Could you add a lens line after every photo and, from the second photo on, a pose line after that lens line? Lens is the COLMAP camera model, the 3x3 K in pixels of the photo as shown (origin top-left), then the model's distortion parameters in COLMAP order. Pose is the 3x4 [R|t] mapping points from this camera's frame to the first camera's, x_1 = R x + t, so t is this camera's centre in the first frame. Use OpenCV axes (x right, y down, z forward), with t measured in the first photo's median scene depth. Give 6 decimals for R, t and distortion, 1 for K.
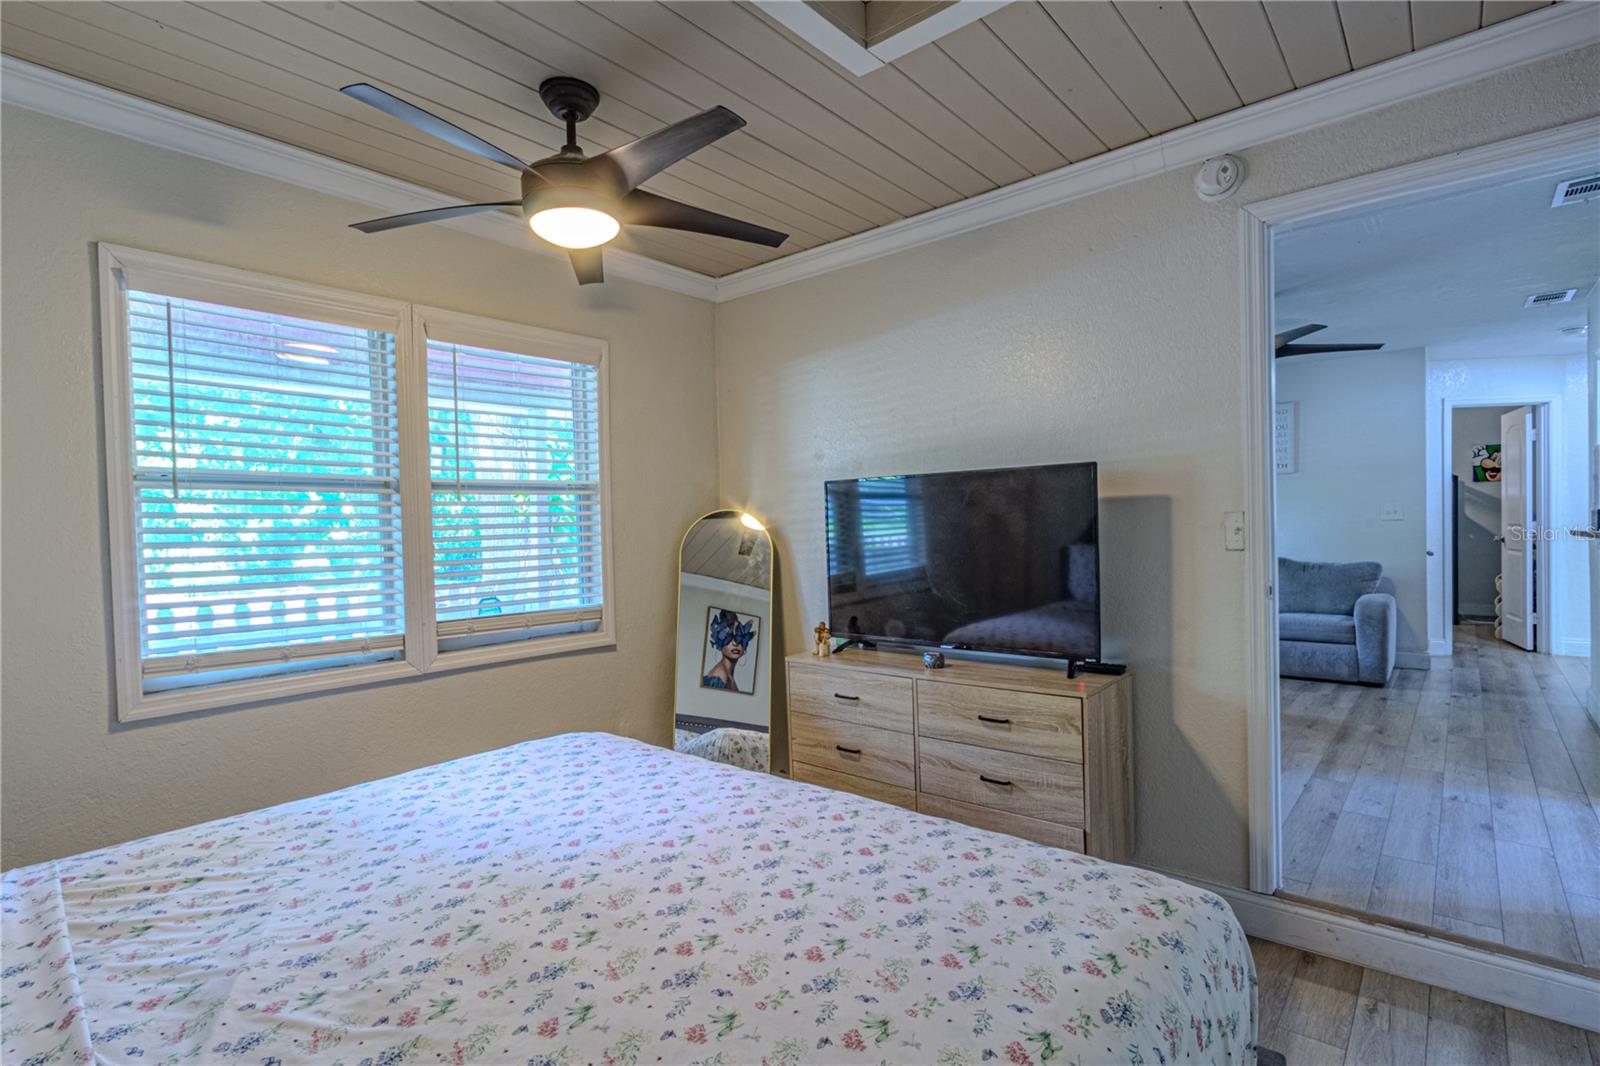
lens RADIAL K [[781.6, 0, 792.7], [0, 781.6, 541.5], [0, 0, 1]] dist [0.000992, 0.000197]
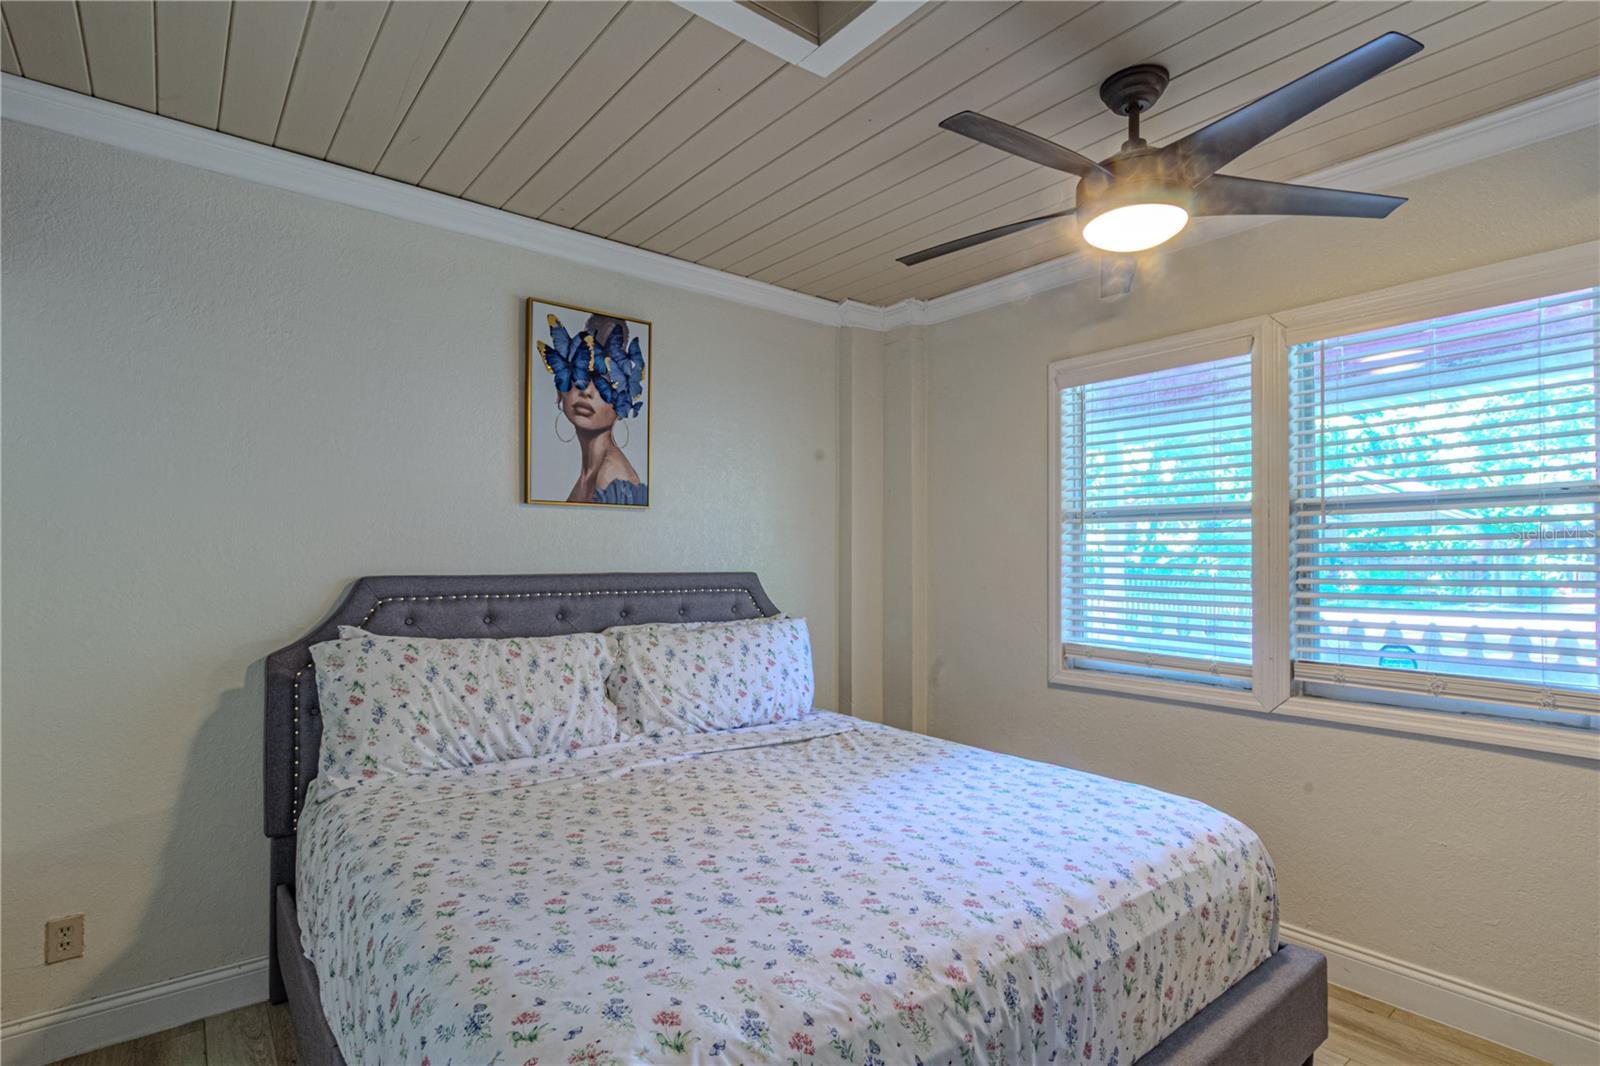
lens RADIAL K [[781.6, 0, 793.4], [0, 781.6, 527.1], [0, 0, 1]] dist [0.000992, 0.000197]
pose [[-0.194195, -0.019165, -0.980776, 0.656886], [-0.016382, 0.999733, -0.016292, -0.030680], [0.980826, 0.012904, -0.194457, 0.762583]]
